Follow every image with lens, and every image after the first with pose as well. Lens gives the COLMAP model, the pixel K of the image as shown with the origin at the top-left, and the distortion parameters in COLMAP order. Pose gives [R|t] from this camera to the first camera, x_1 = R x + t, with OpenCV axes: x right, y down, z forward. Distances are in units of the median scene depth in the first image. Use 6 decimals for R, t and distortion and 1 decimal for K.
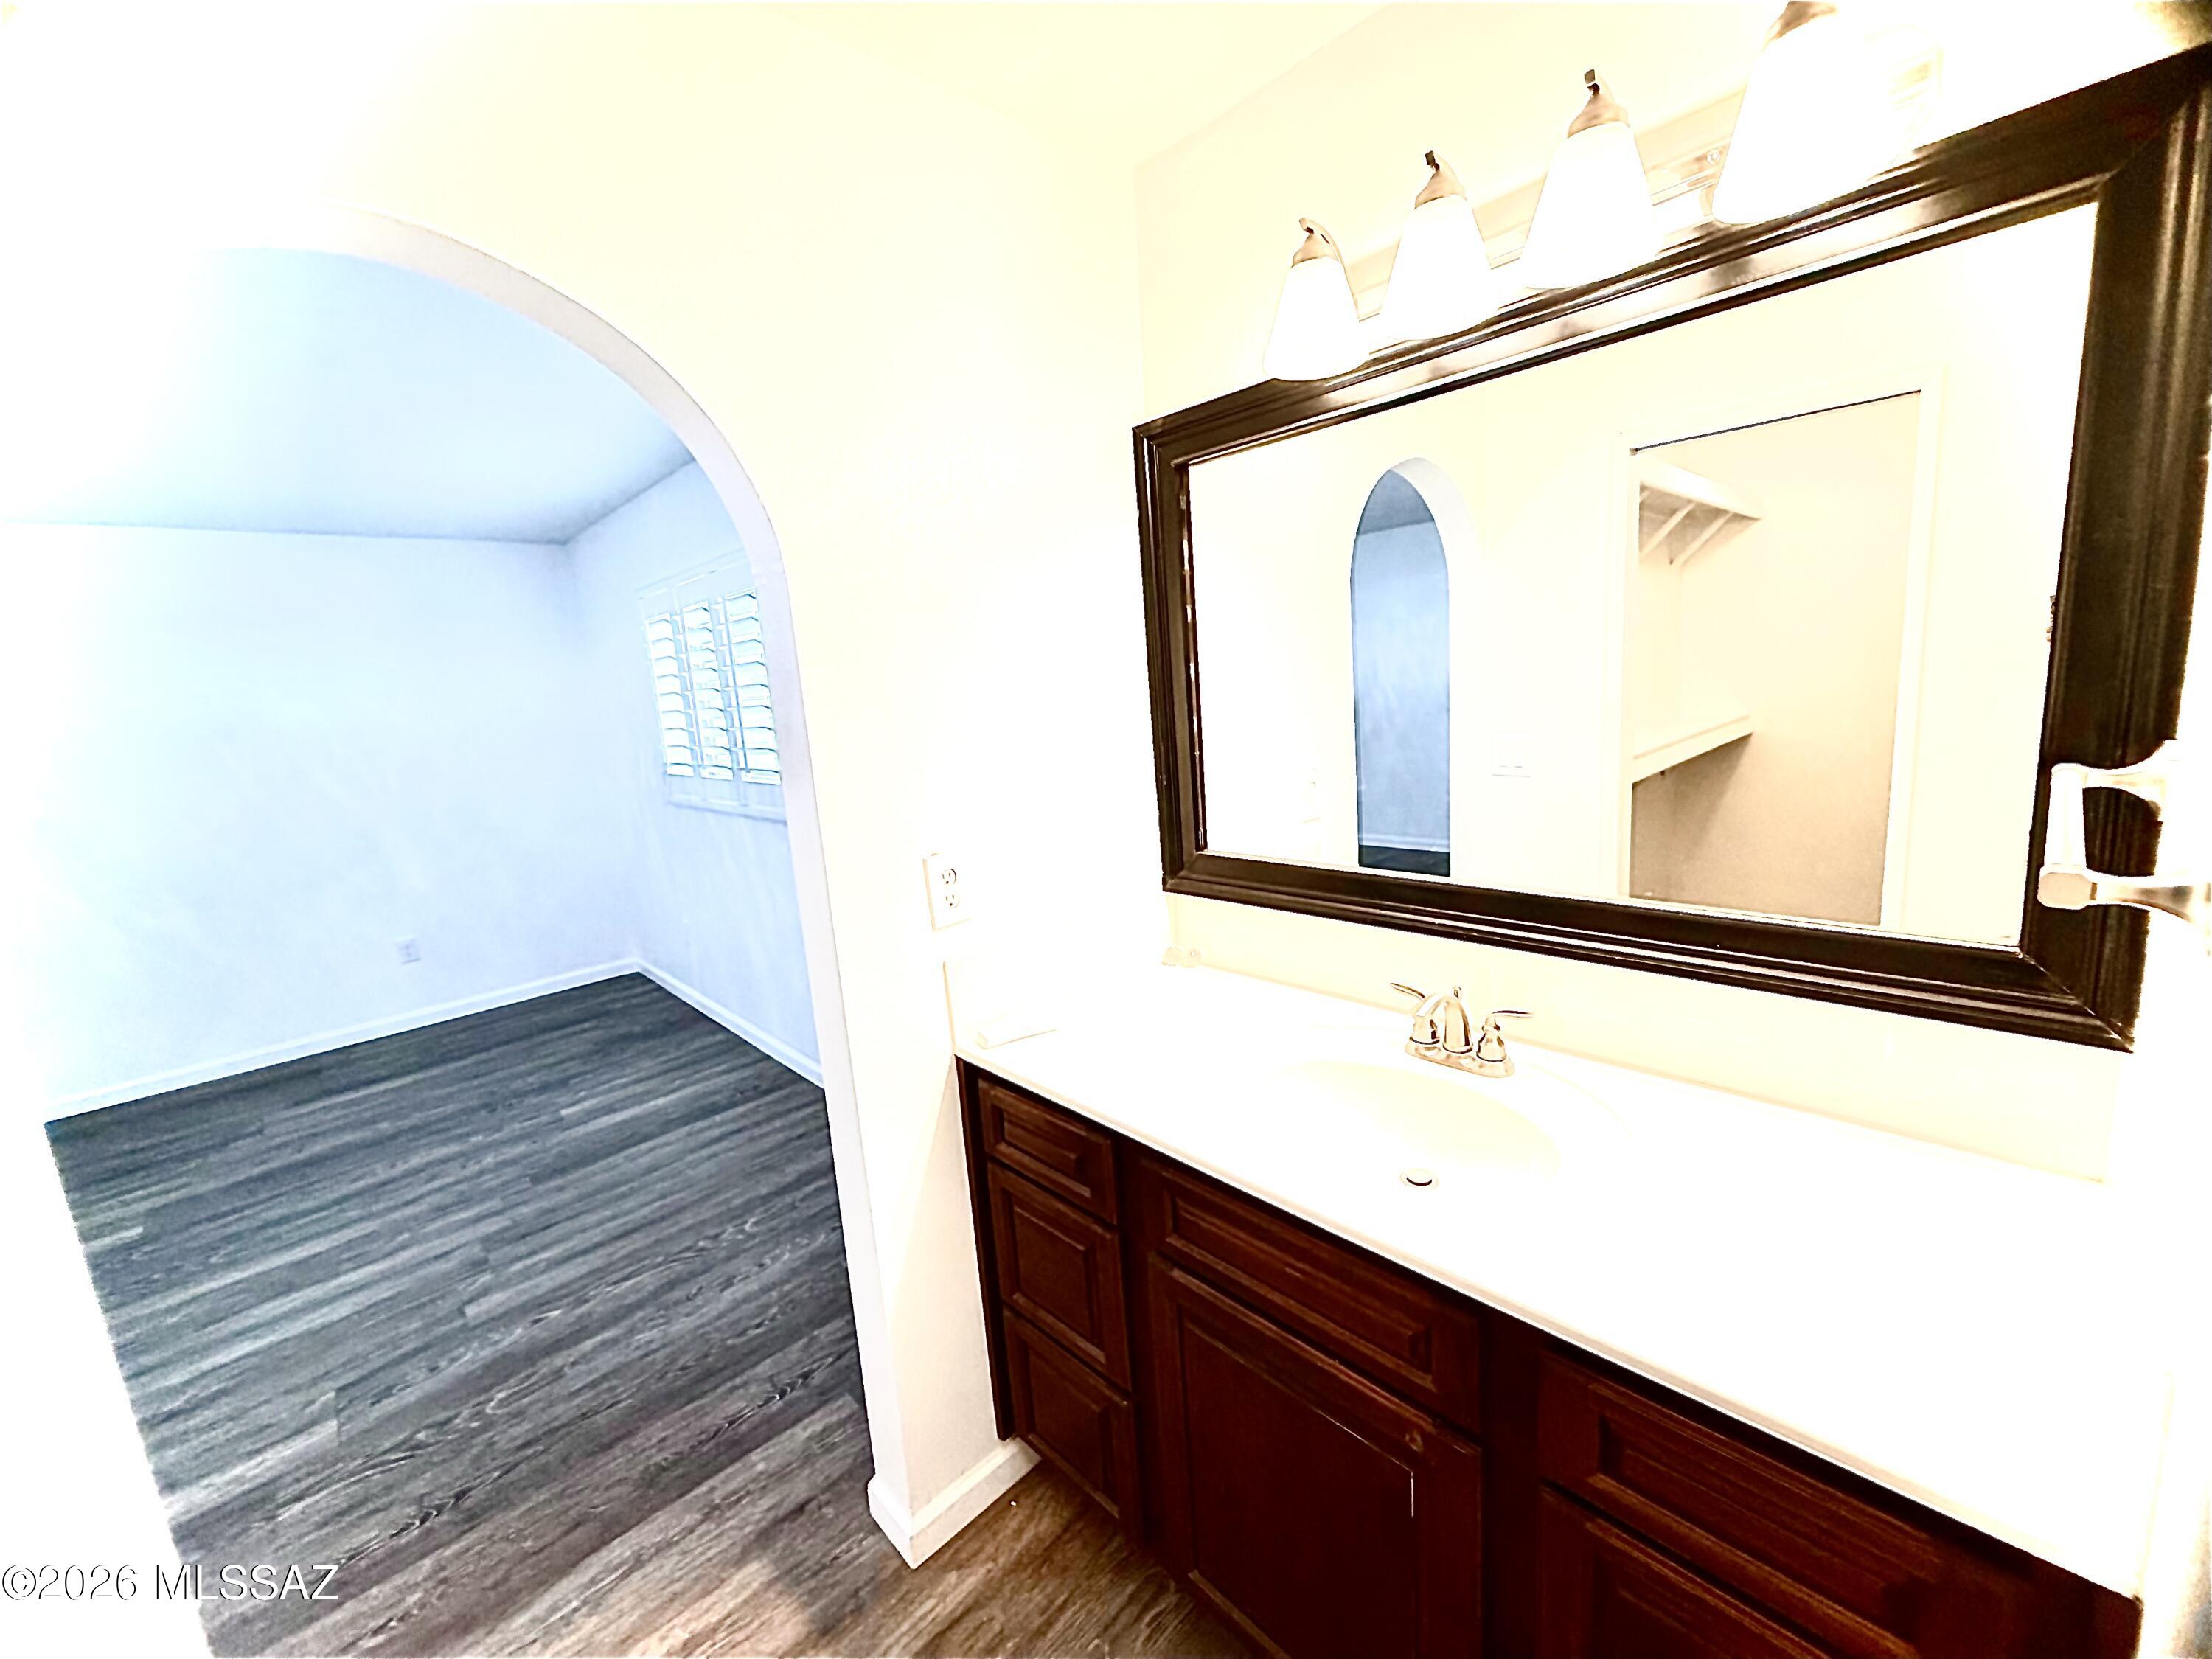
lens RADIAL K [[883.3, 0, 1107.1], [0, 883.3, 826.9], [0, 0, 1]] dist [-0.000709, -0.000181]
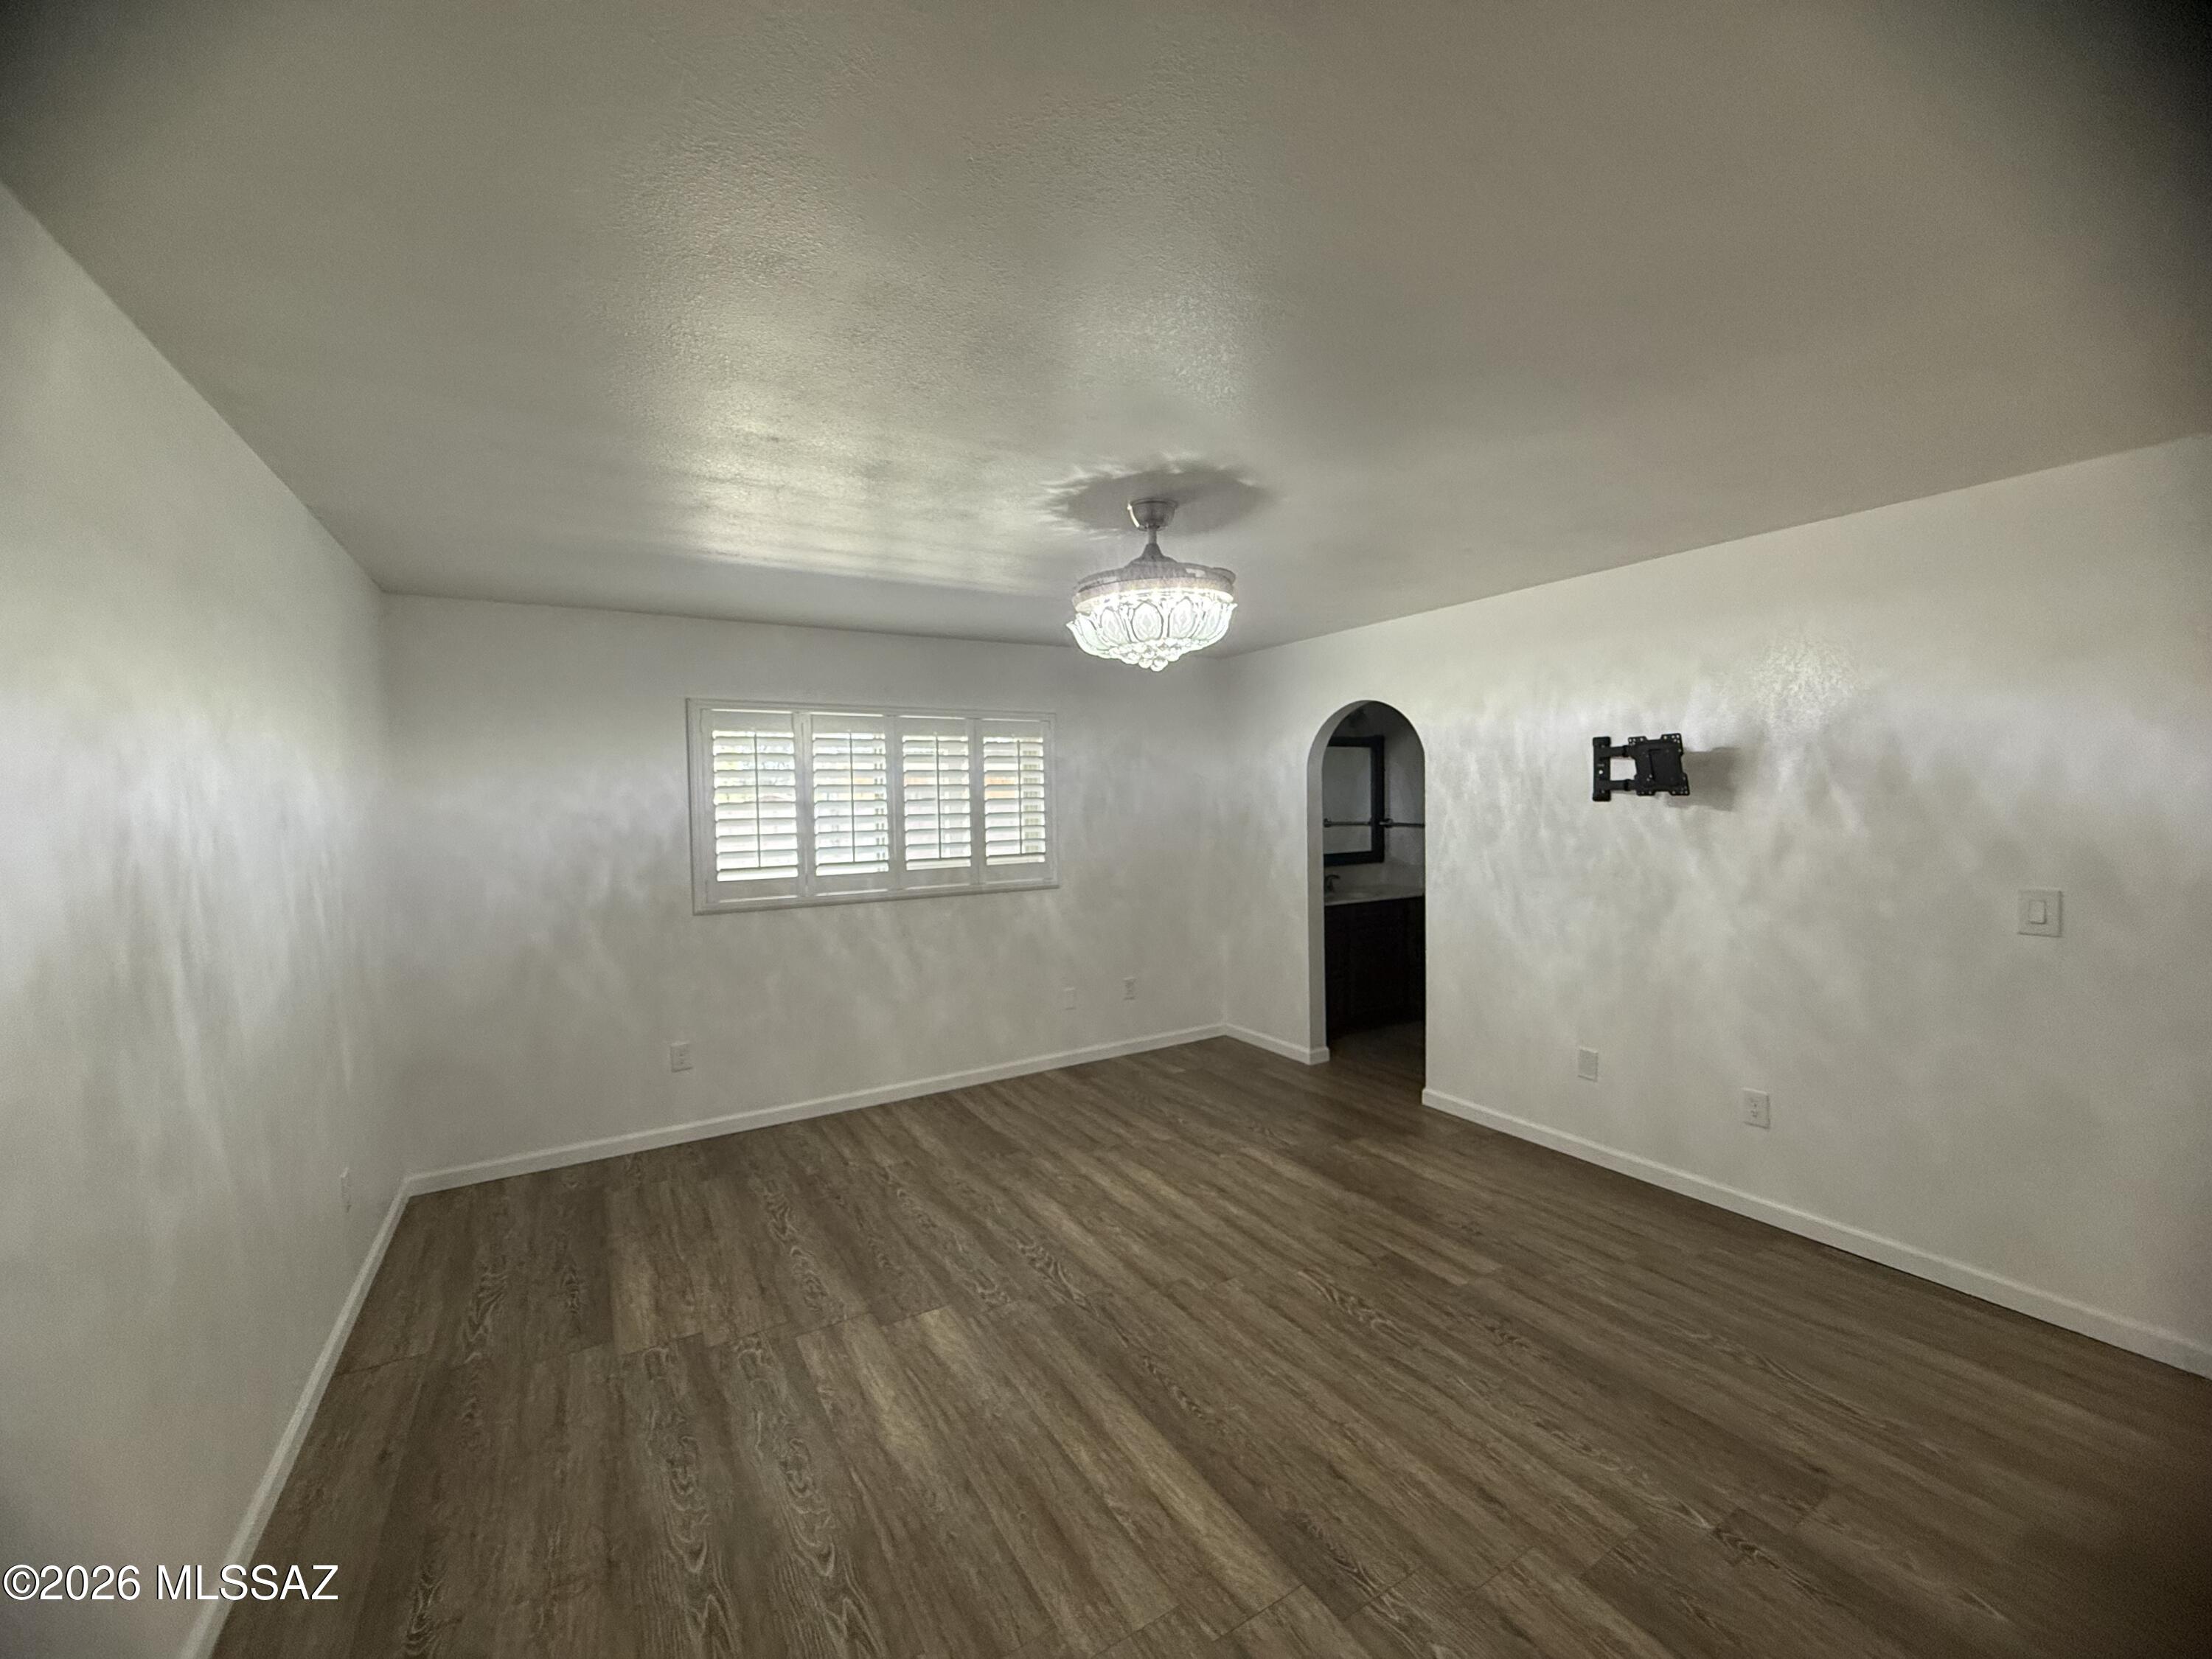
lens RADIAL K [[883.3, 0, 1106.7], [0, 883.3, 829.1], [0, 0, 1]] dist [-0.000709, -0.000181]
pose [[0.216504, 0.036969, 0.975582, -1.986232], [0.167963, 0.982972, -0.074524, 0.043907], [-0.961725, 0.179996, 0.206608, 0.514561]]
